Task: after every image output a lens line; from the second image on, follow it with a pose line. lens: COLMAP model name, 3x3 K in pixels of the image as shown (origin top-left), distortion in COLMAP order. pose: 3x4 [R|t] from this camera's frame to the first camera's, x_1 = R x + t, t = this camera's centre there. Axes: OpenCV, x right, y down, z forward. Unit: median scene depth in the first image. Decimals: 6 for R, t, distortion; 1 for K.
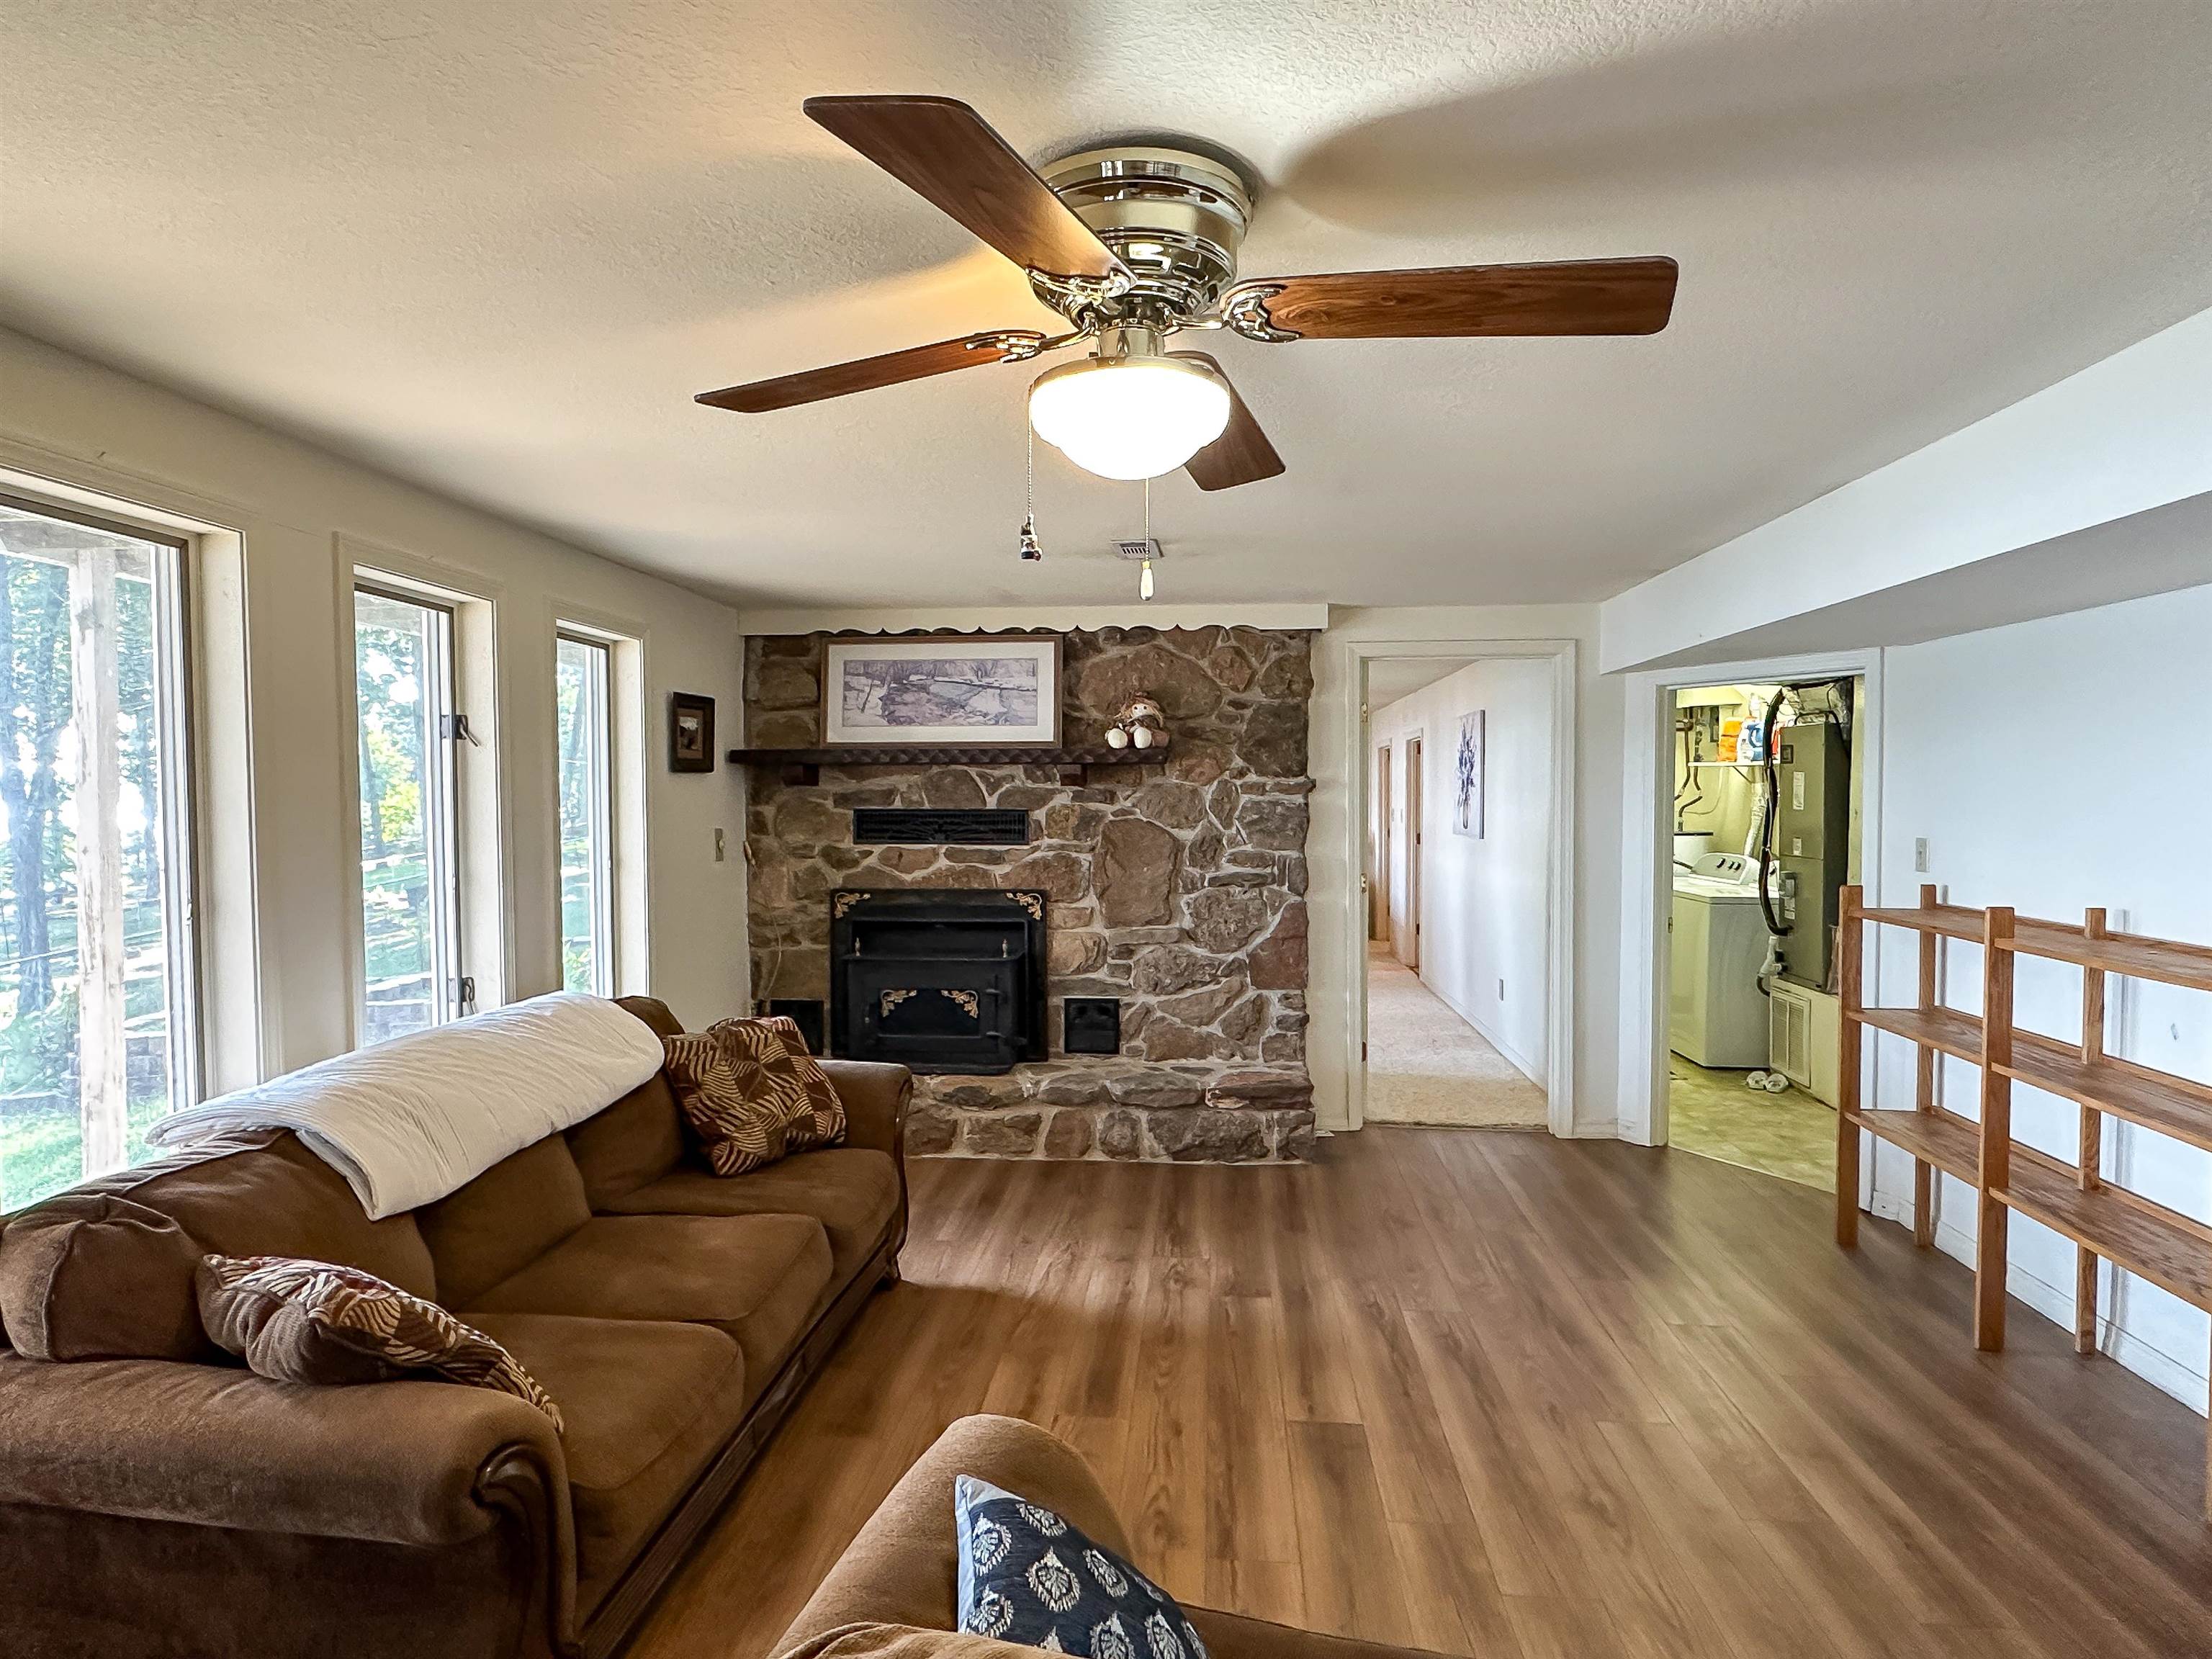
lens RADIAL K [[1215.5, 0, 1105.1], [0, 1215.5, 833.6], [0, 0, 1]] dist [-0.000383, -0.001050]
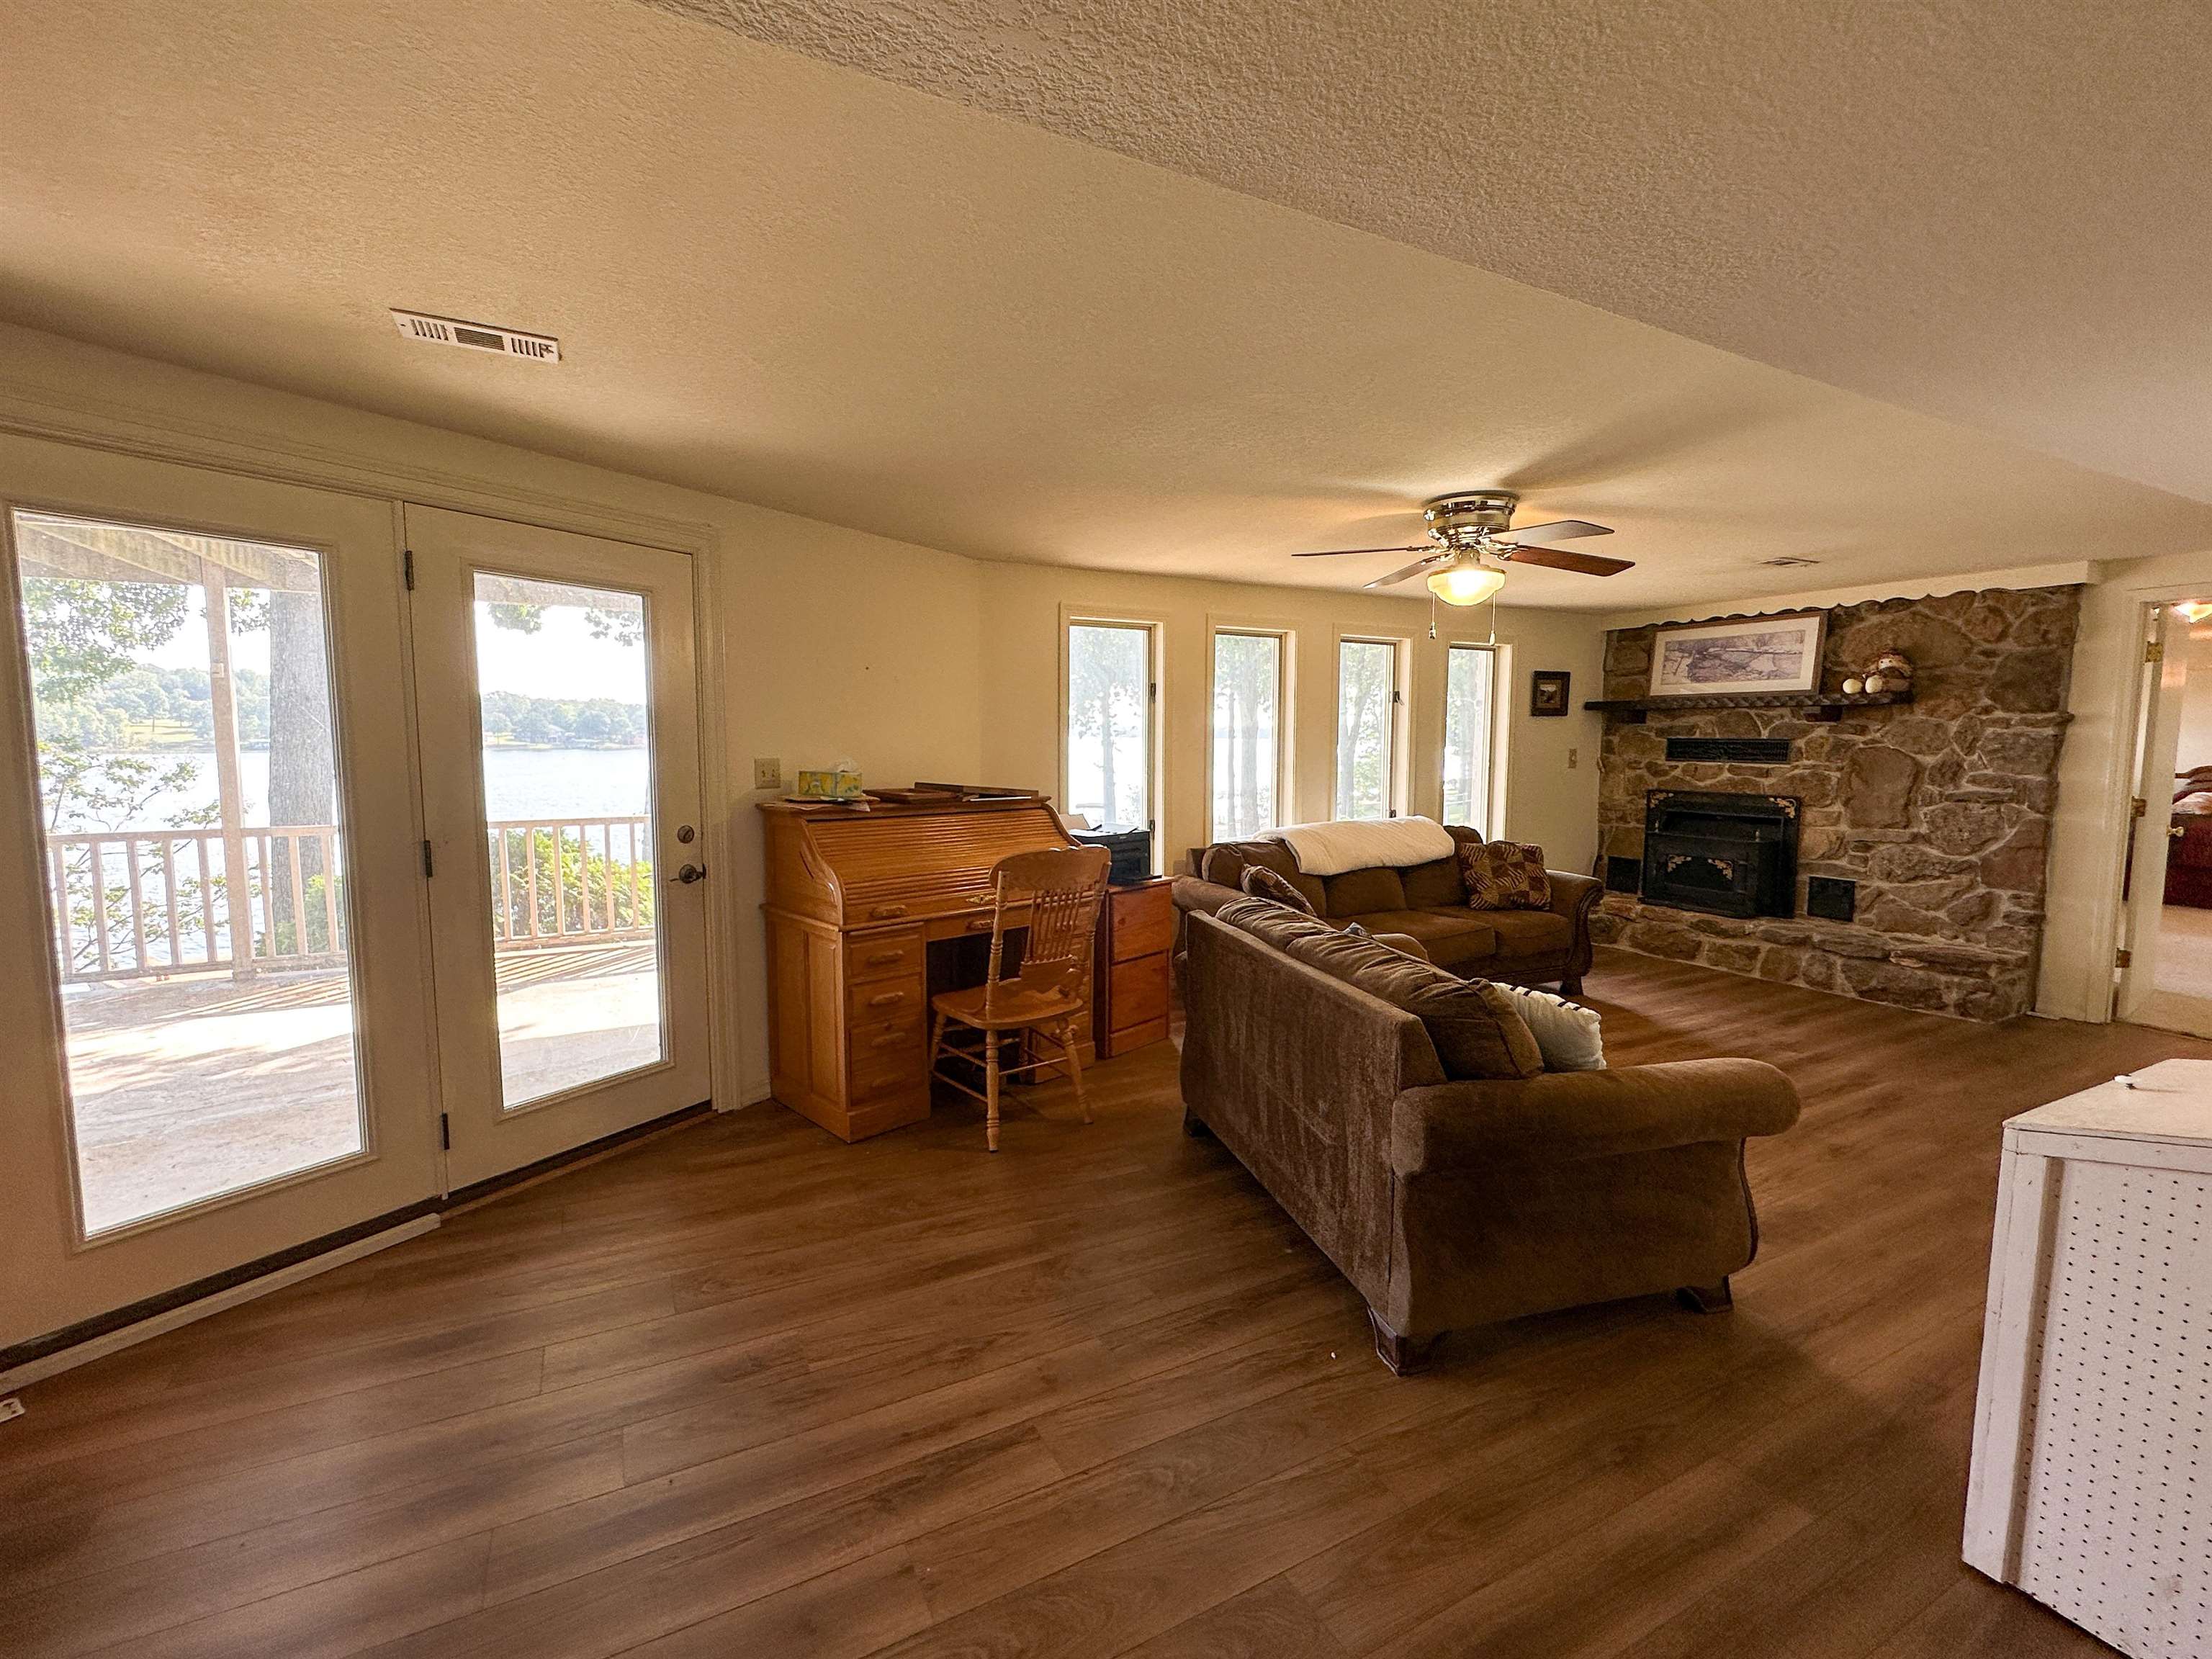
lens RADIAL K [[983.8, 0, 1114.0], [0, 983.8, 827.0], [0, 0, 1]] dist [-0.003444, 0.000742]
pose [[0.545906, 0.080047, -0.834014, 0.465701], [-0.030495, 0.996664, 0.075697, 0.019400], [0.837291, -0.015890, 0.546526, -0.276760]]
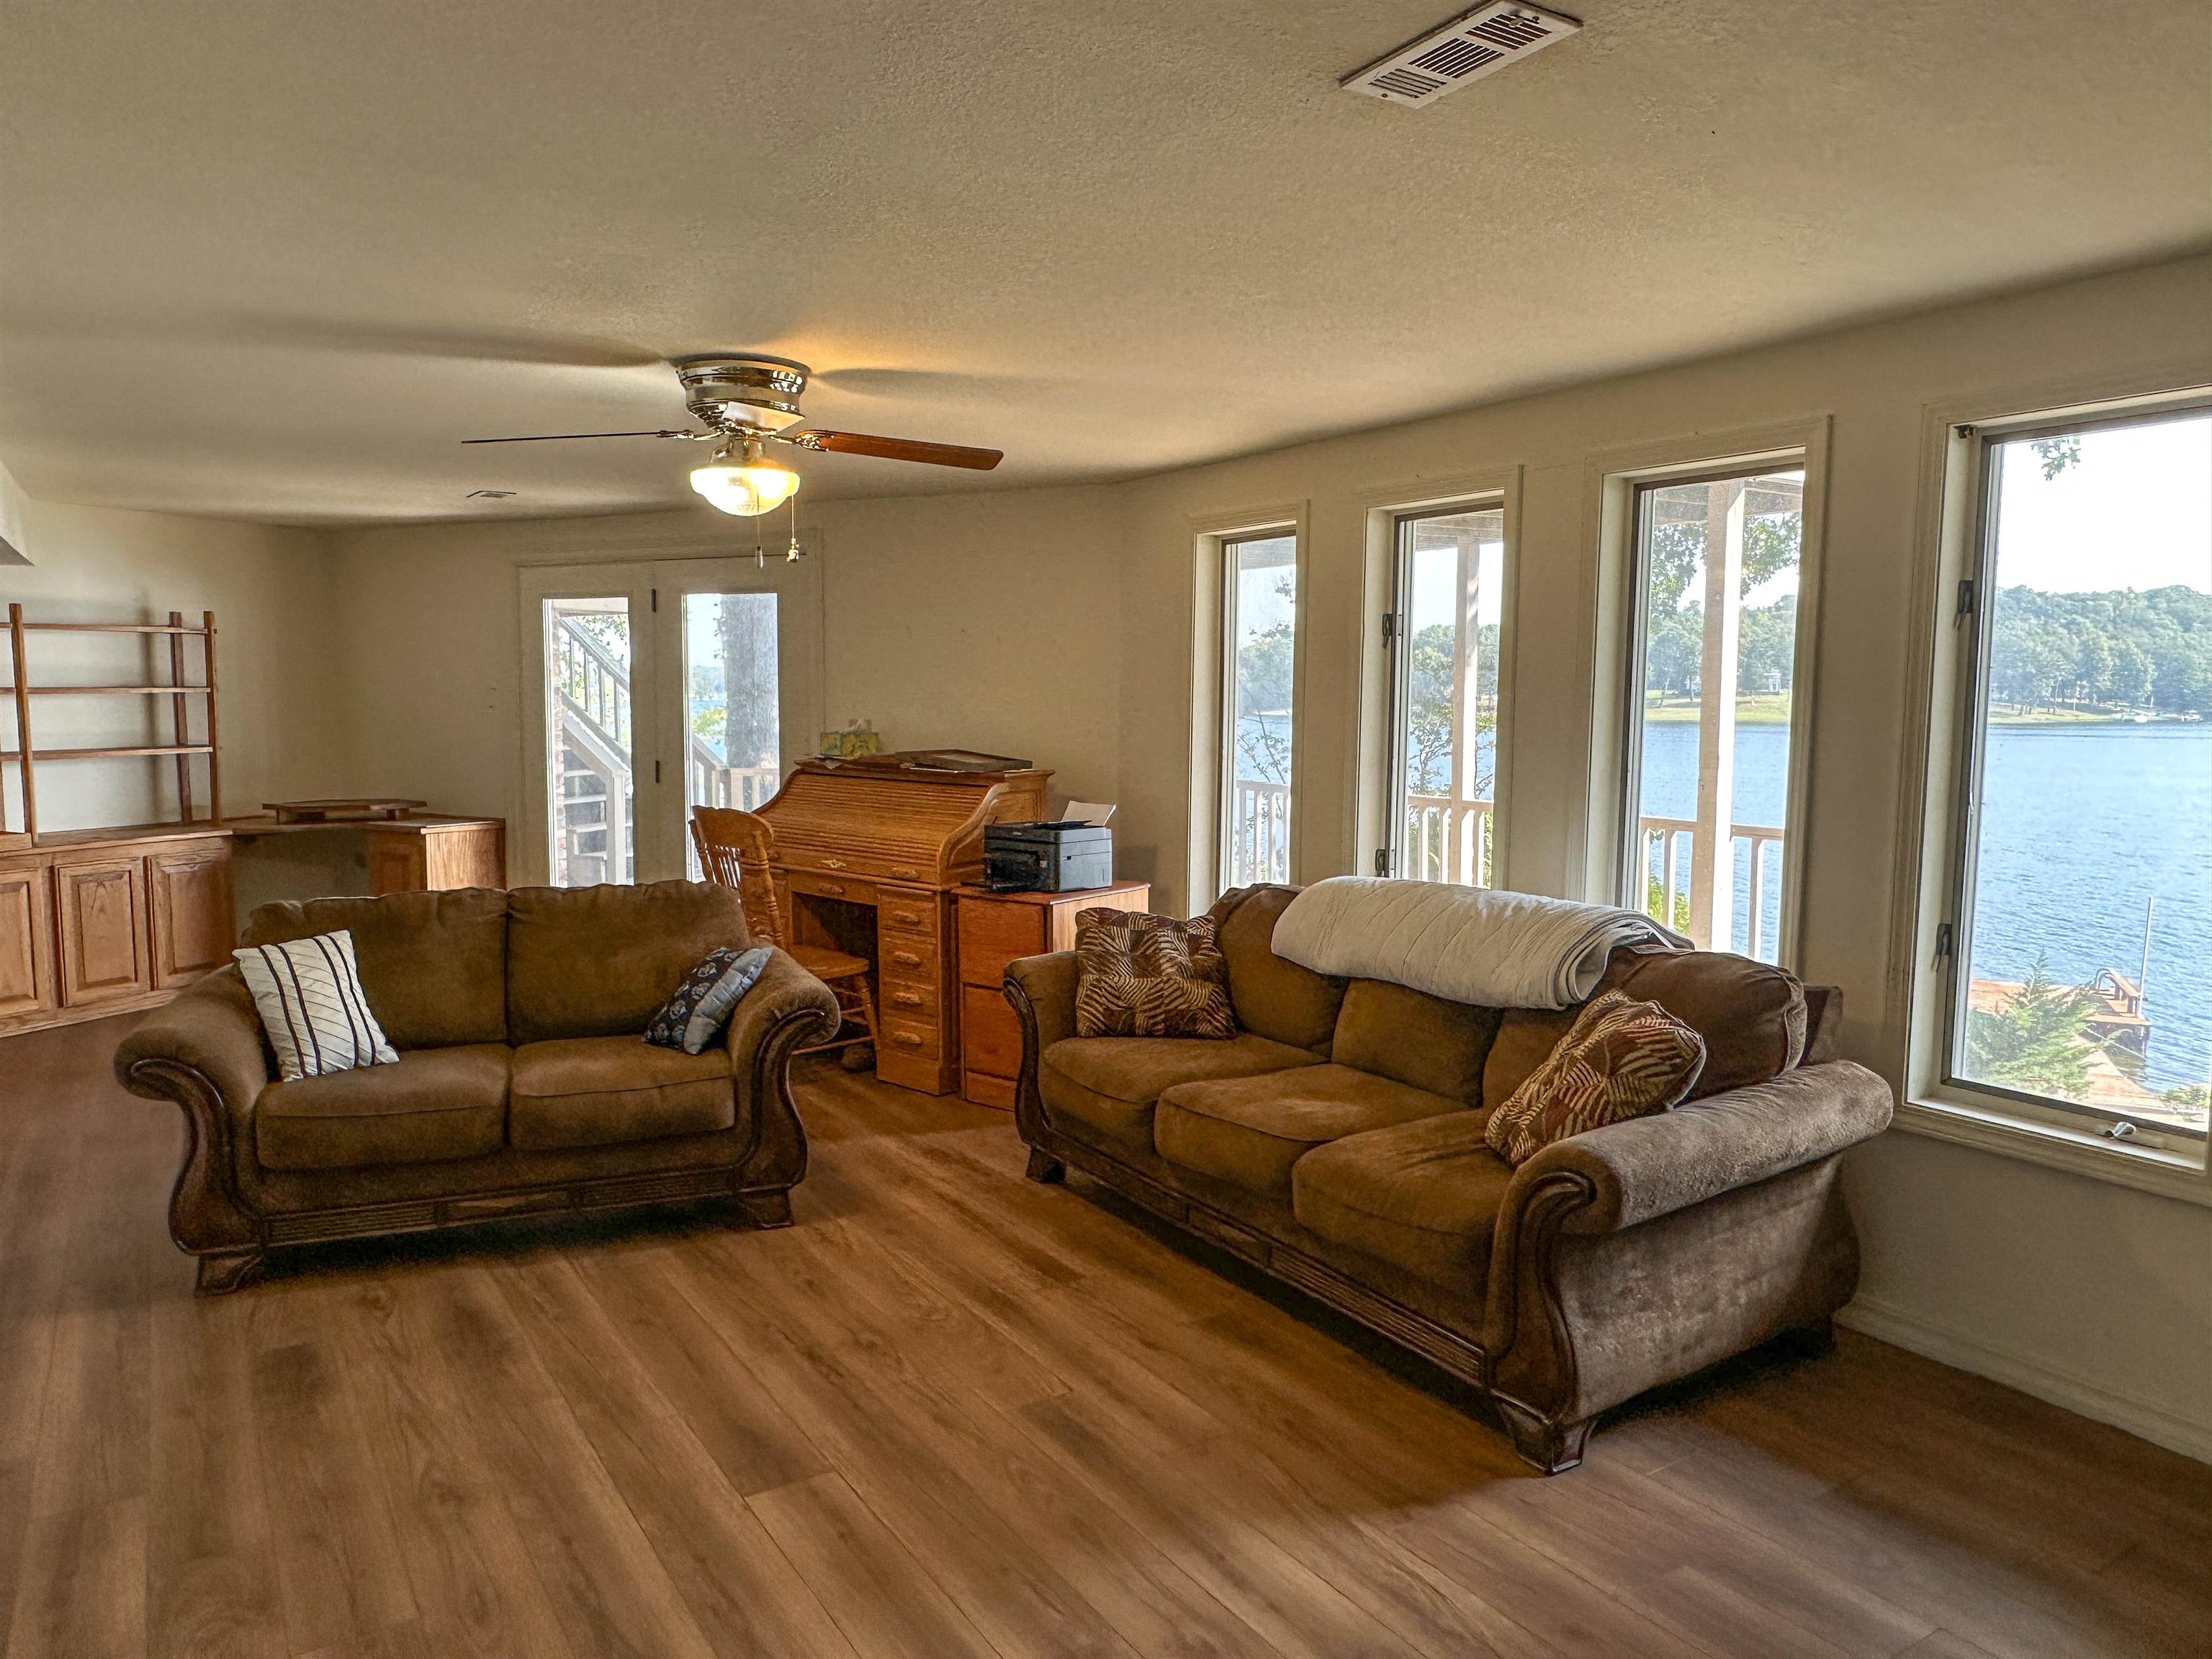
lens RADIAL K [[1479.0, 0, 1101.0], [0, 1479.0, 832.7], [0, 0, 1]] dist [-0.030627, -0.000887]
pose [[-0.792962, 0.043687, -0.607703, 0.317959], [-0.034279, 0.992647, 0.116090, -0.024926], [0.608307, 0.112887, -0.785633, 1.001374]]
